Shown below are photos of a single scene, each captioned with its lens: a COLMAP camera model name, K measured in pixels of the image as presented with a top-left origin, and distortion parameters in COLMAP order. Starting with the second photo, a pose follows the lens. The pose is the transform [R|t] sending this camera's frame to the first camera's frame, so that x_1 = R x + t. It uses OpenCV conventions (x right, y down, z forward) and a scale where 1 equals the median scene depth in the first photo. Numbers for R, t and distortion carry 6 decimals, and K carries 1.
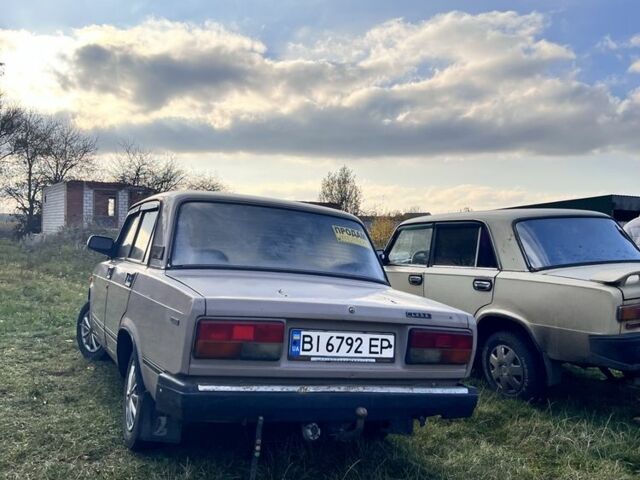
lens RADIAL K [[643.4, 0, 320.3], [0, 643.4, 235.3], [0, 0, 1]] dist [0.031642, 0.000000]
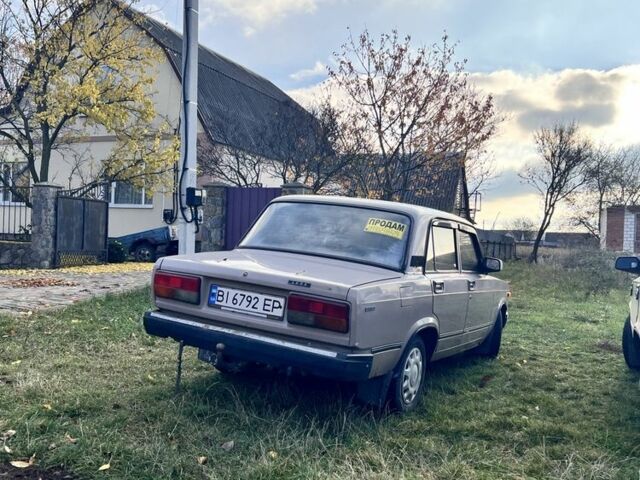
lens RADIAL K [[643.4, 0, 319.6], [0, 643.4, 242.0], [0, 0, 1]] dist [0.031642, 0.000000]
pose [[0.612568, -0.008053, -0.790377, 1.101640], [-0.022439, 0.999368, -0.027574, 0.077520], [0.790100, 0.034626, 0.612000, 0.291255]]
